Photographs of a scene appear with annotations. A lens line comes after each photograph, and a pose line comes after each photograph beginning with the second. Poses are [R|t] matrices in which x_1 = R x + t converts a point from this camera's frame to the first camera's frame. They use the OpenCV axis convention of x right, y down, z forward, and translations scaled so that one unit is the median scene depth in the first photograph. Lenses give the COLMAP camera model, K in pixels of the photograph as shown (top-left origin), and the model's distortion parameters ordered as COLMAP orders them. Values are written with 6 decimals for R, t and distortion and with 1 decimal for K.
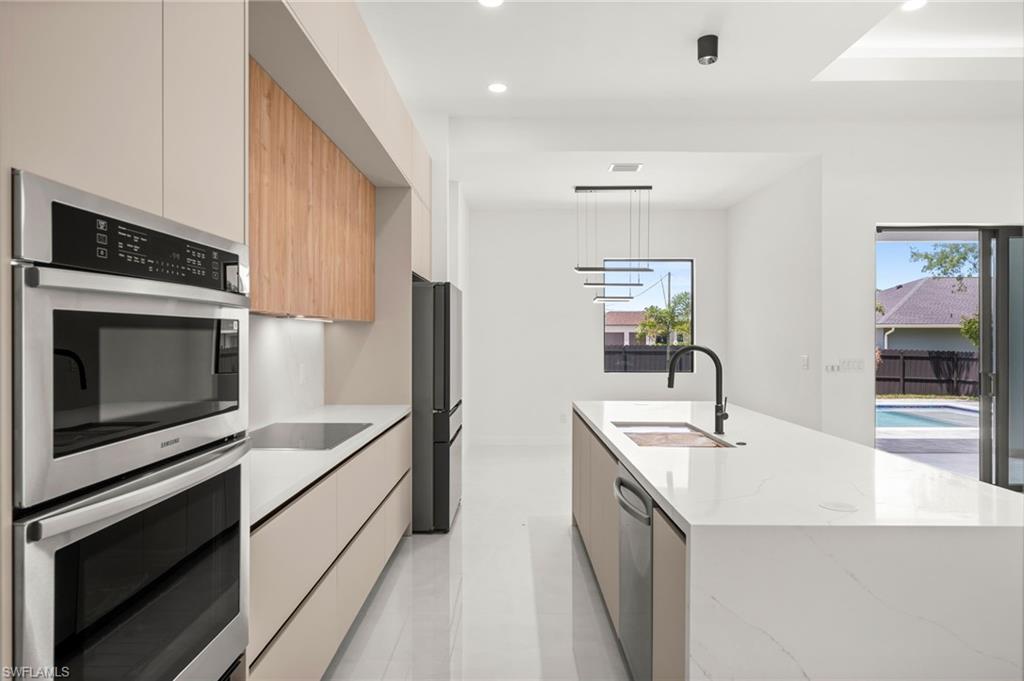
lens RADIAL K [[610.4, 0, 517.1], [0, 610.4, 337.9], [0, 0, 1]] dist [-0.015320, 0.002914]
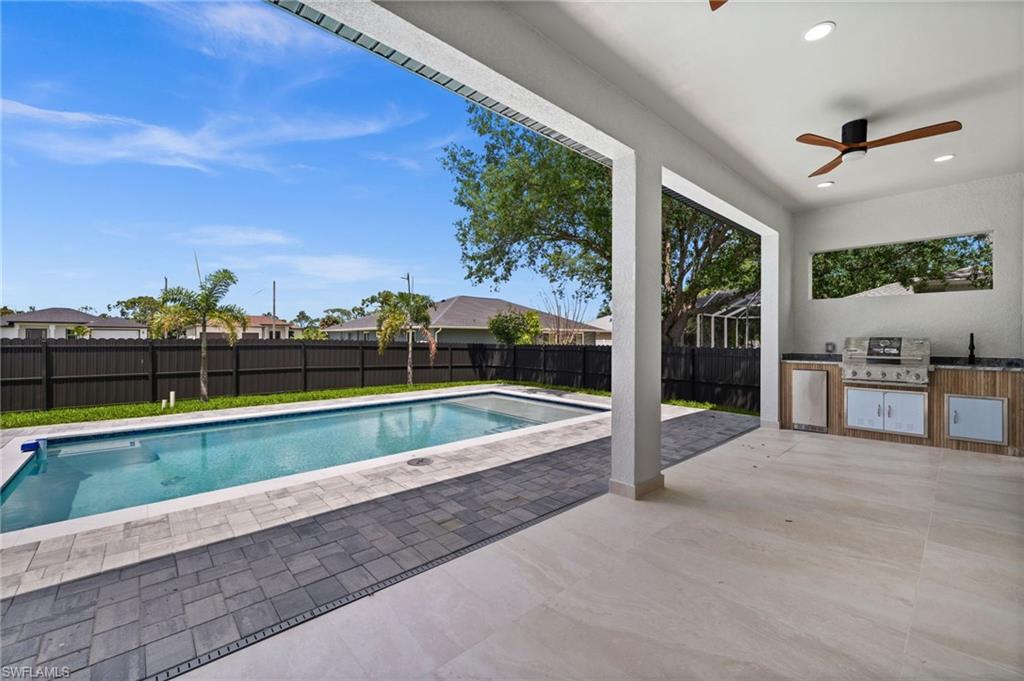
lens RADIAL K [[412.2, 0, 508.2], [0, 412.2, 341.0], [0, 0, 1]] dist [0.000833, -0.001107]
pose [[0.745760, -0.002325, 0.666210, 0.637440], [-0.001170, 0.999988, 0.004801, 0.046708], [-0.666213, -0.004360, 0.745748, 1.148457]]
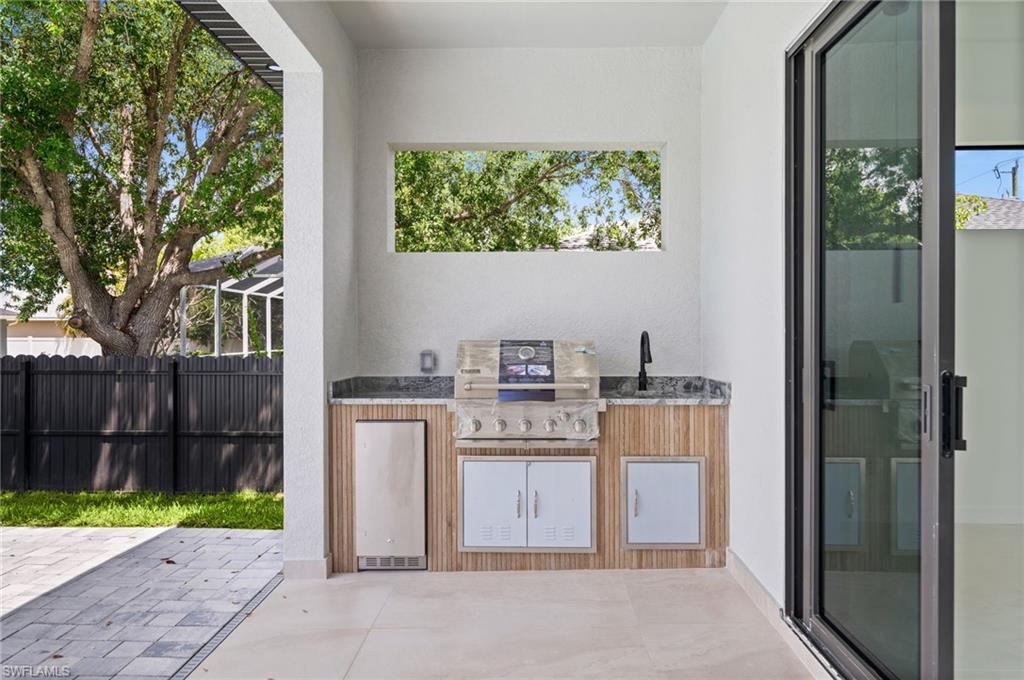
lens RADIAL K [[685.3, 0, 514.9], [0, 685.3, 332.9], [0, 0, 1]] dist [0.009801, -0.003252]
pose [[0.031640, 0.001172, 0.999499, 1.172056], [0.001638, 0.999998, -0.001225, 0.035701], [-0.999498, 0.001676, 0.031638, 1.261953]]
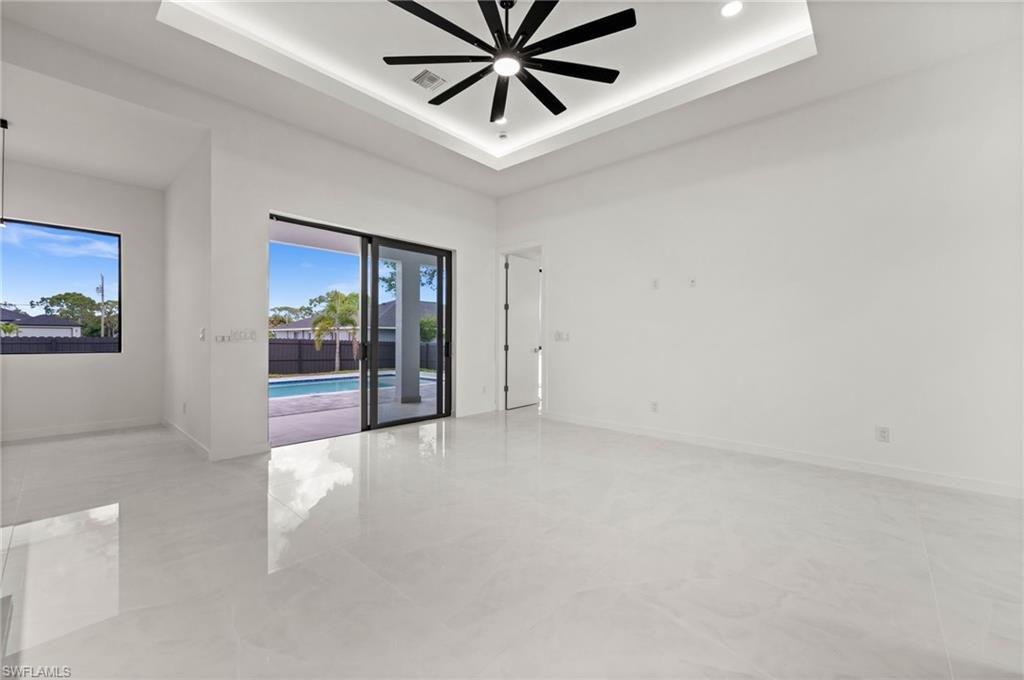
lens RADIAL K [[417.3, 0, 508.4], [0, 417.3, 342.8], [0, 0, 1]] dist [-0.002210, 0.000171]
pose [[0.676599, -0.003069, 0.736345, 0.322707], [-0.005009, 0.999949, 0.008770, 0.048617], [-0.736335, -0.009622, 0.676549, 0.146904]]
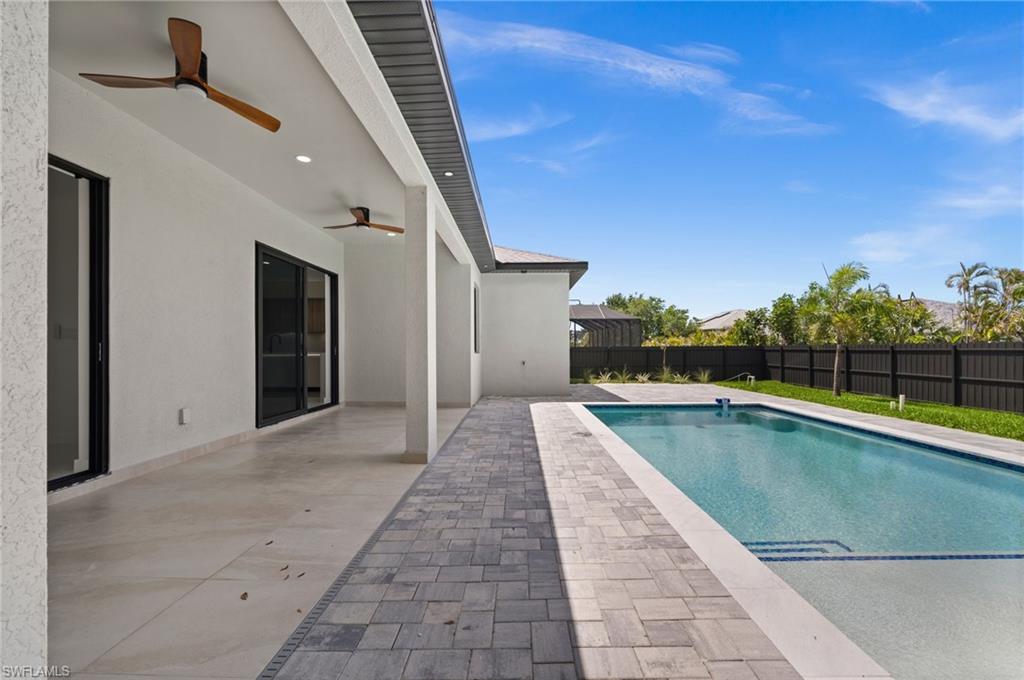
lens RADIAL K [[417.3, 0, 520.7], [0, 417.3, 341.2], [0, 0, 1]] dist [-0.002210, 0.000171]
pose [[-0.001198, -0.018839, -0.999822, 1.979793], [0.004138, 0.999814, -0.018844, 0.072190], [0.999991, -0.004160, -0.001120, 1.669800]]
